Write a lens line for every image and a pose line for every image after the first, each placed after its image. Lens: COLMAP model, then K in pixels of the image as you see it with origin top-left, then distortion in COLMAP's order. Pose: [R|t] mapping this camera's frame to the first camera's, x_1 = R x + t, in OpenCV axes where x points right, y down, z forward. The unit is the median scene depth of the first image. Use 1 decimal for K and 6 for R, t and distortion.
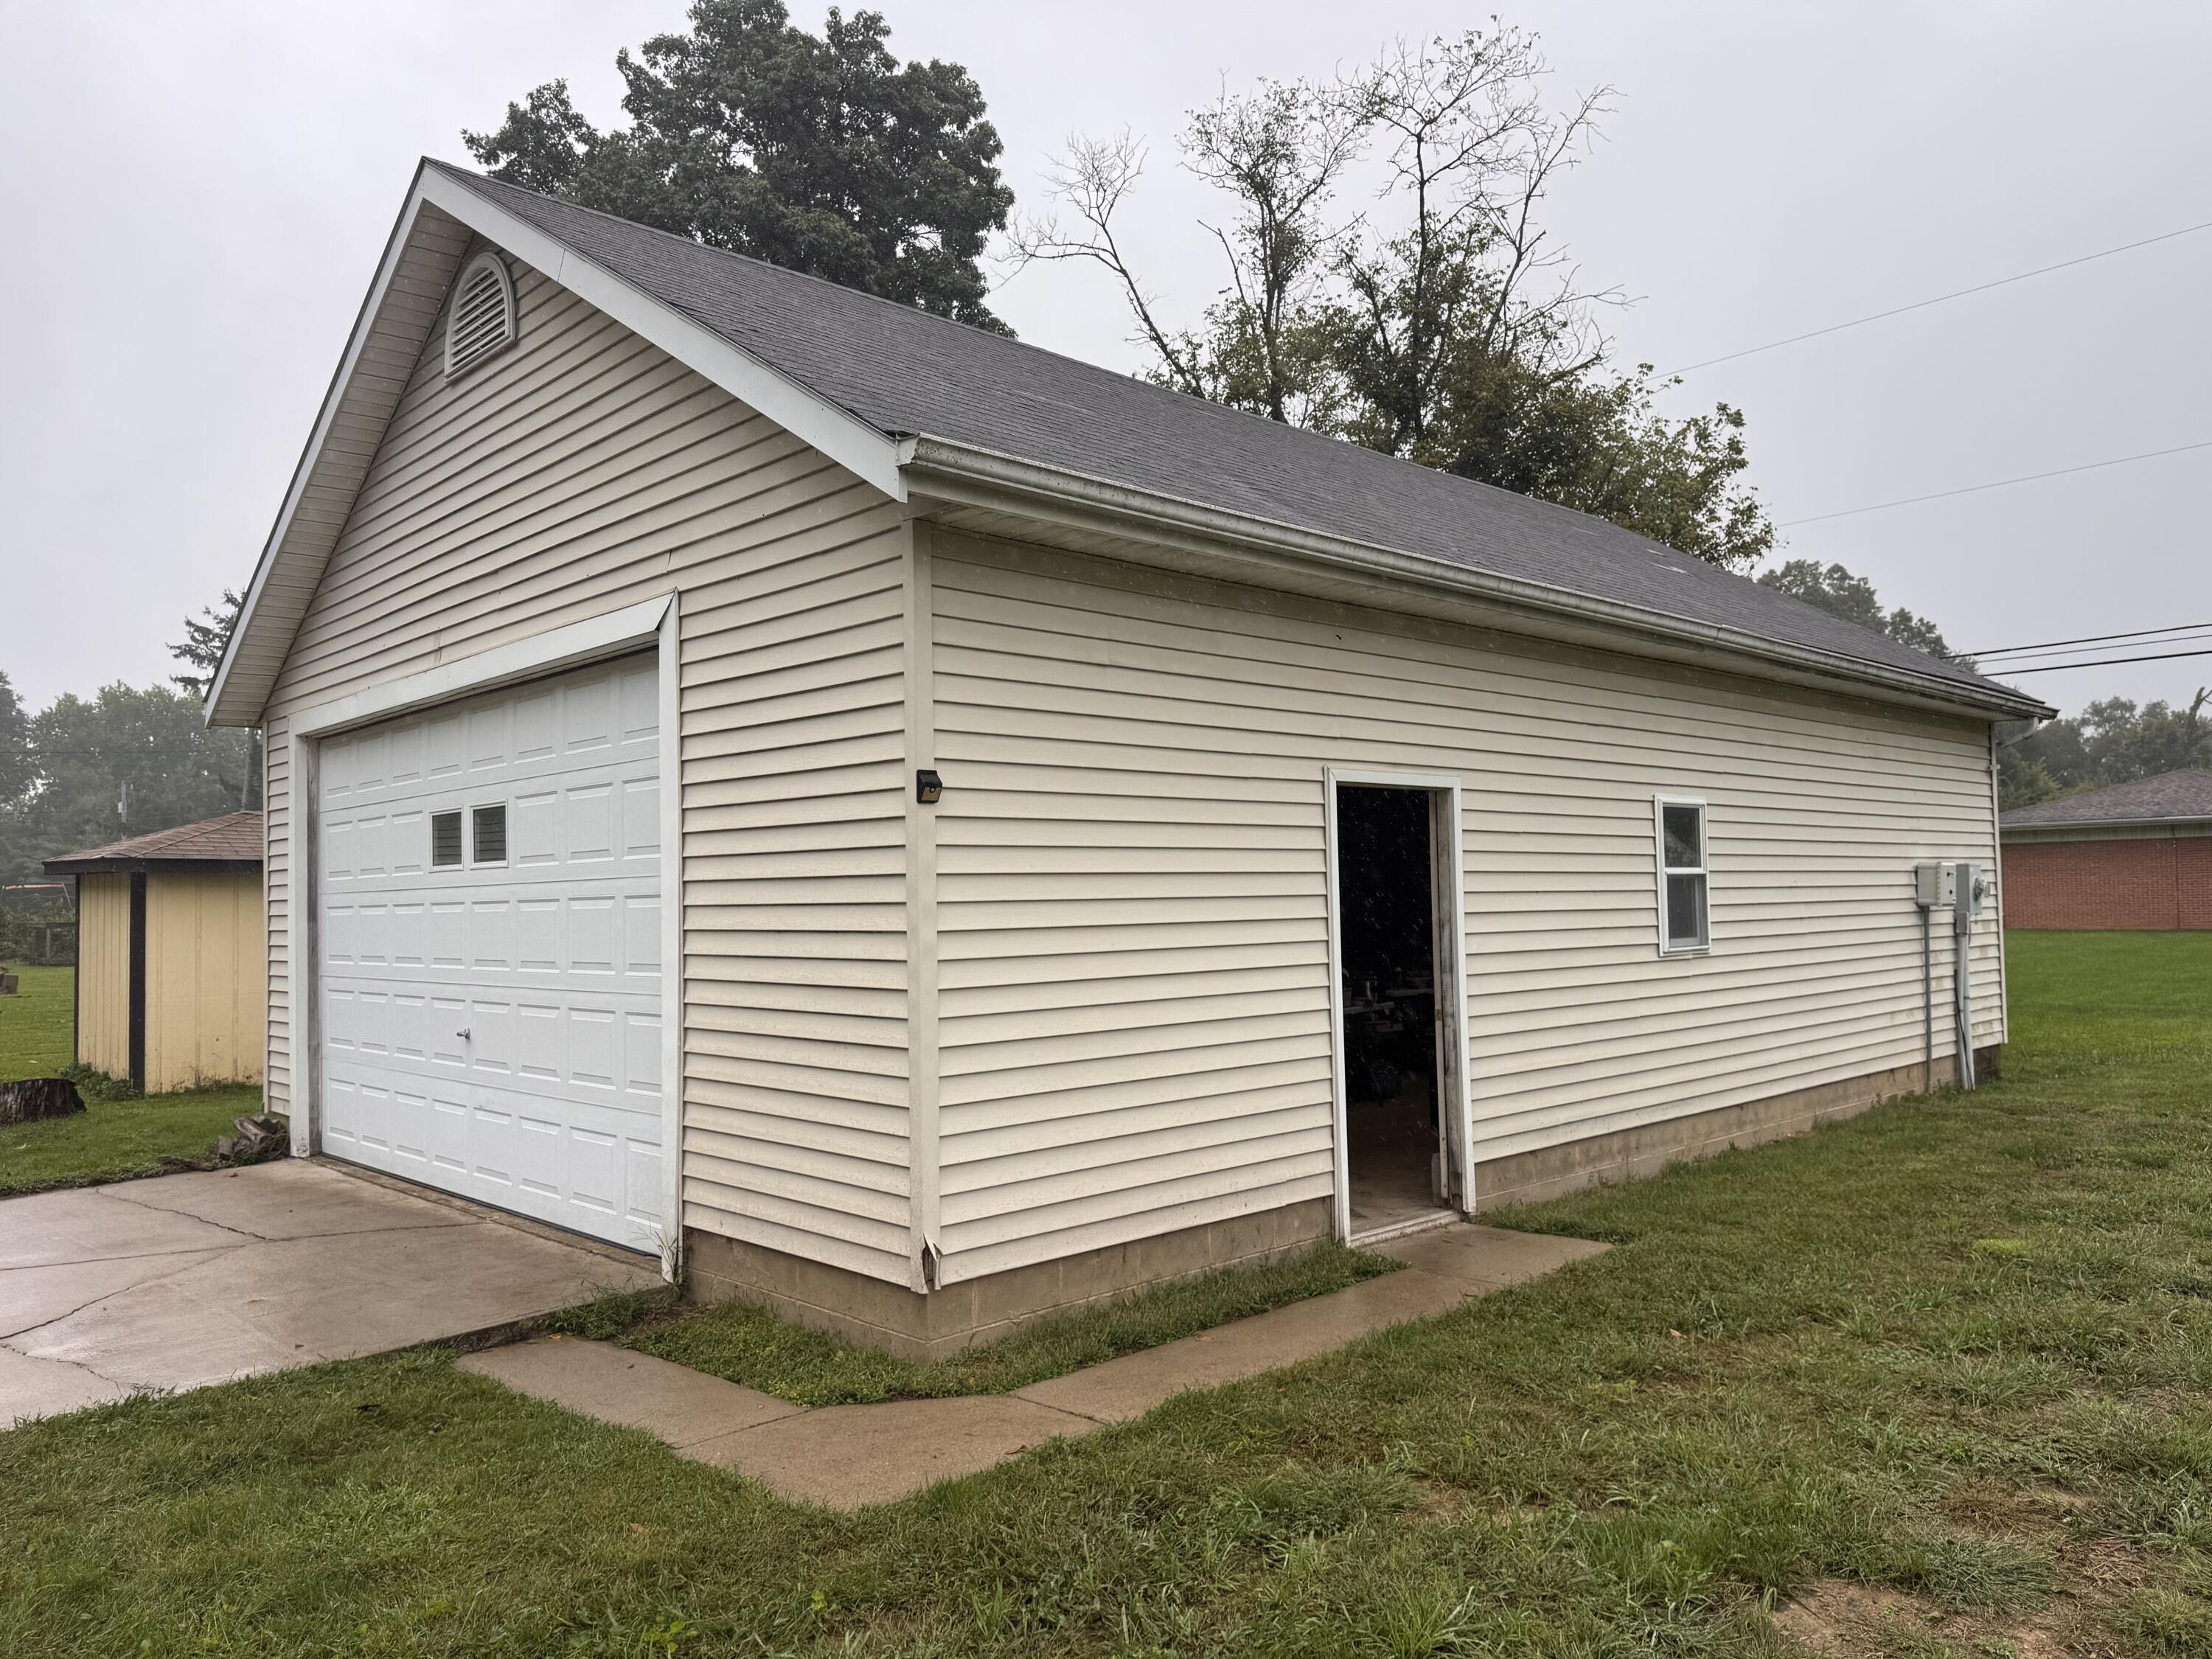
lens RADIAL K [[1544.1, 0, 1100.7], [0, 1544.1, 824.1], [0, 0, 1]] dist [0.068767, -0.071942]
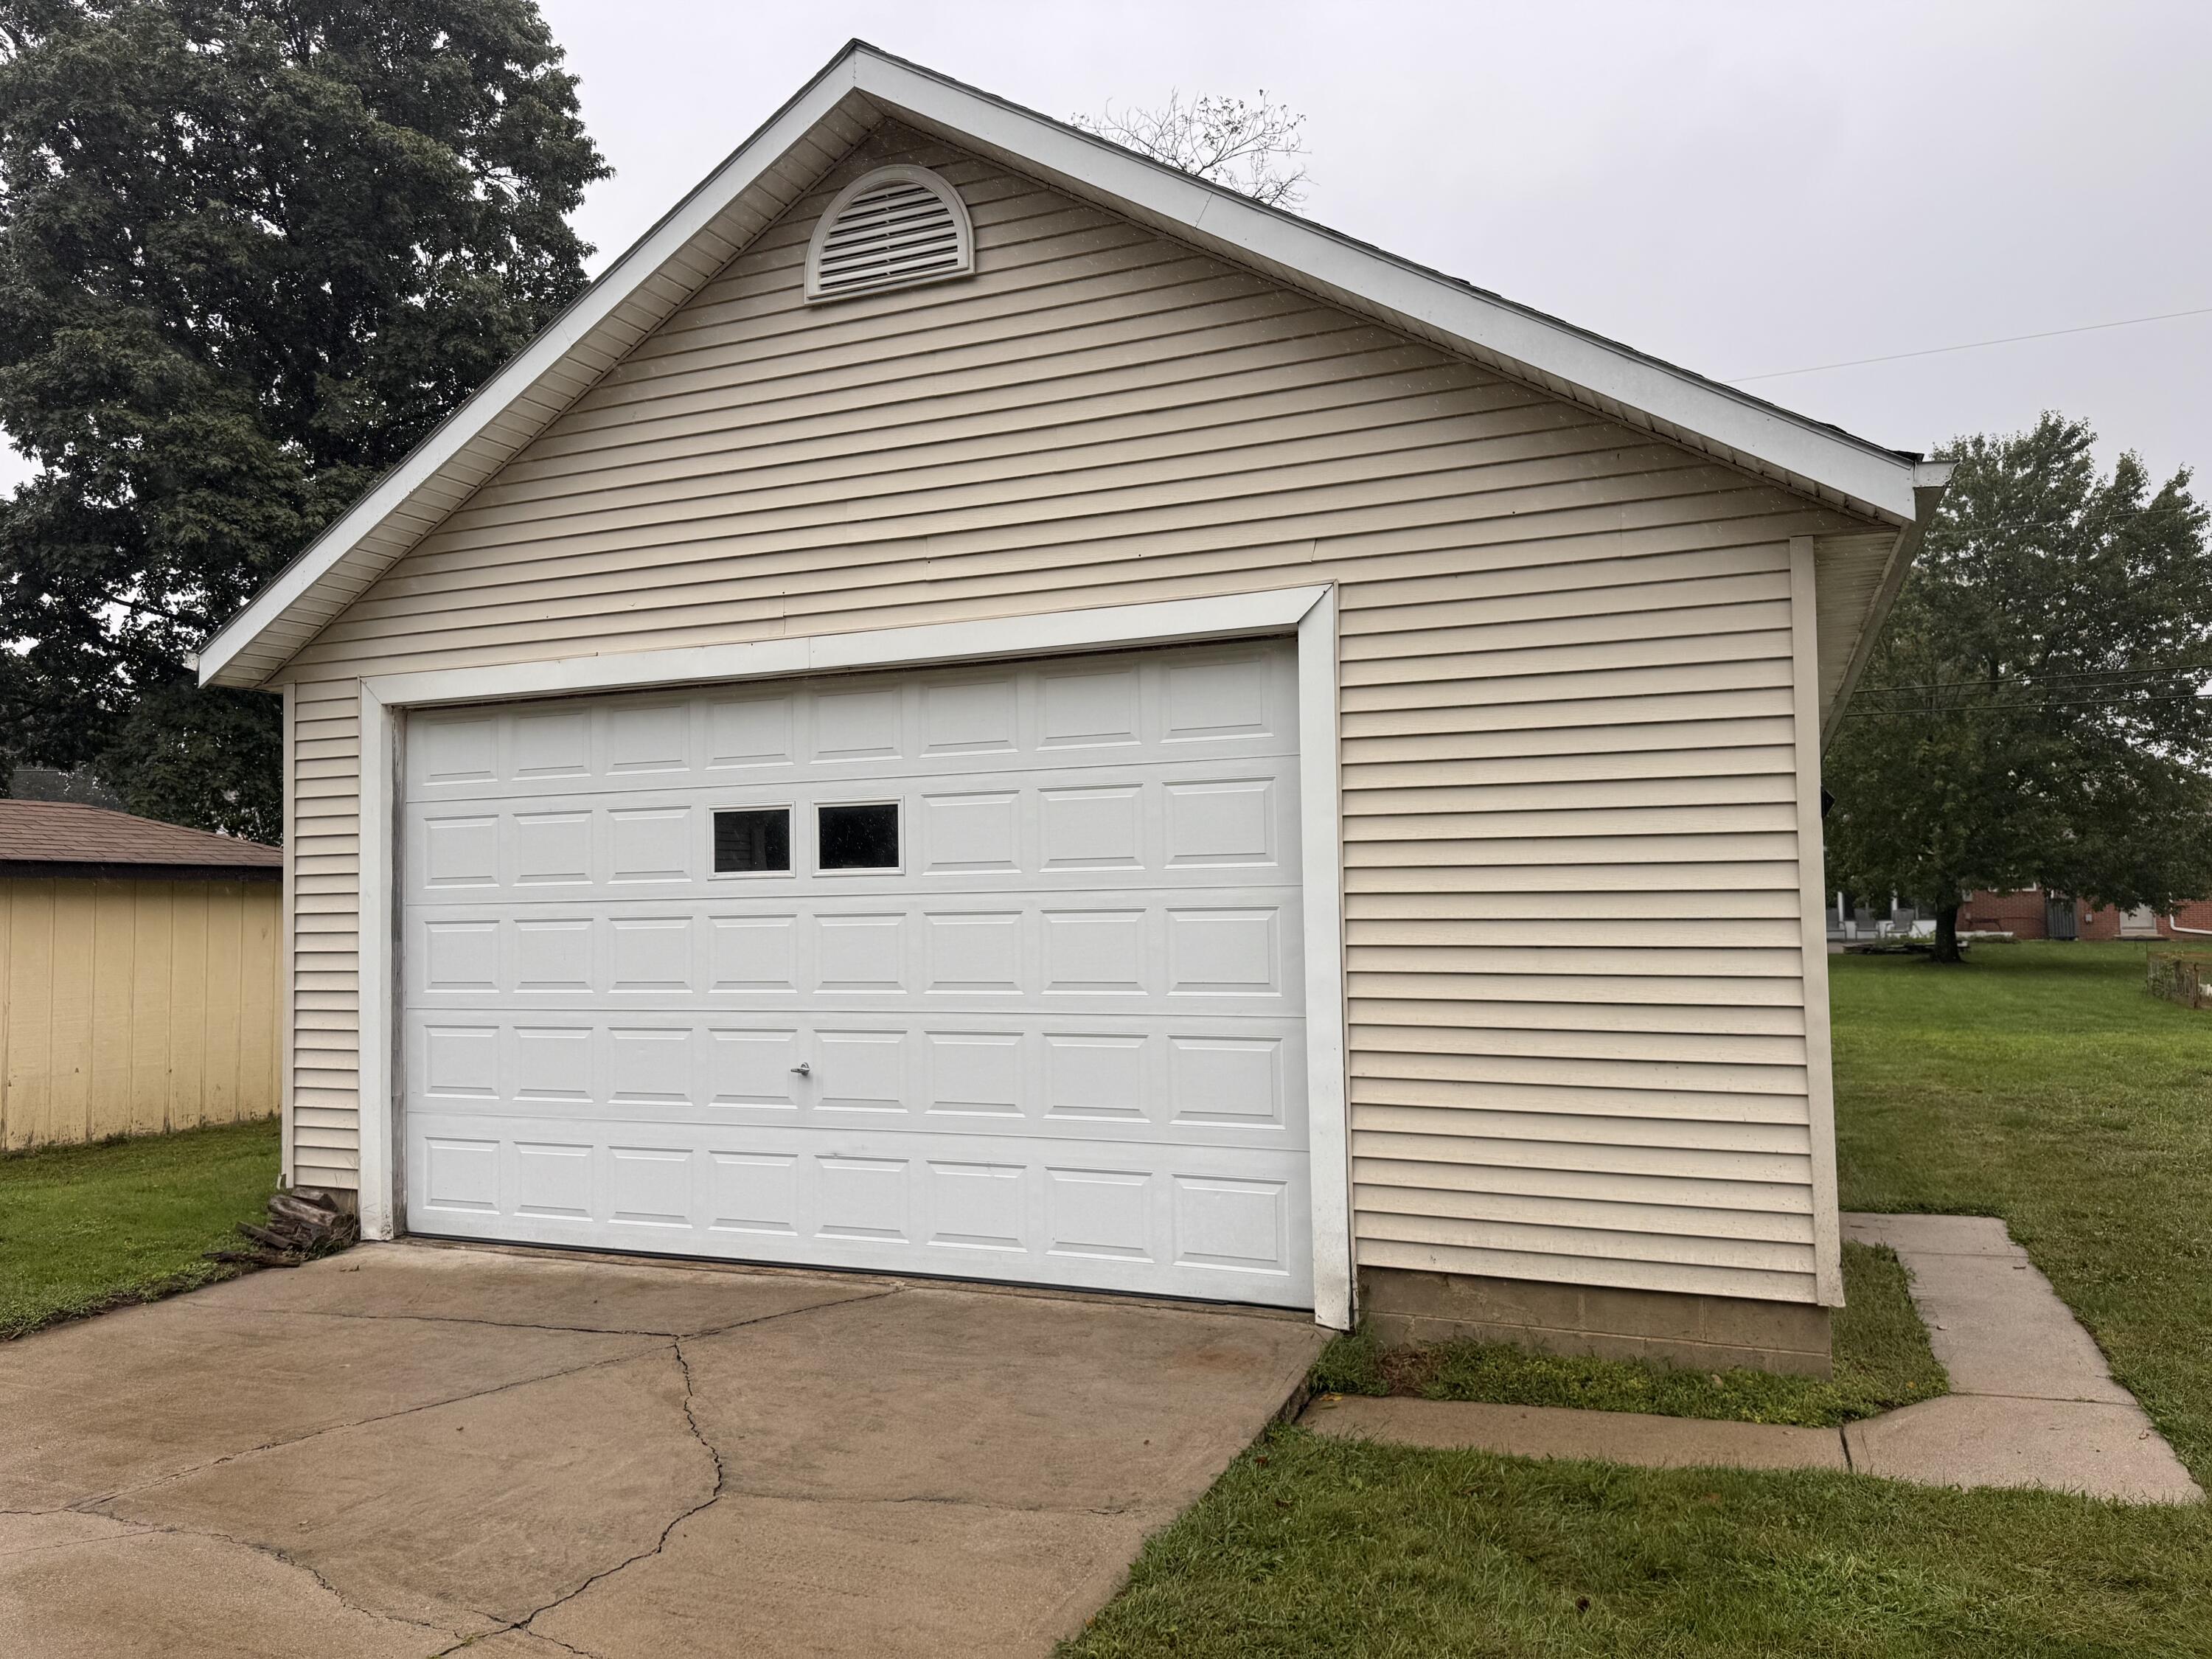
lens RADIAL K [[1544.1, 0, 1094.1], [0, 1544.1, 835.4], [0, 0, 1]] dist [0.068767, -0.071942]
pose [[0.918736, 0.025801, 0.394028, -0.621068], [-0.023066, 0.999666, -0.011676, 0.012630], [-0.394198, 0.001639, 0.919024, 0.166045]]
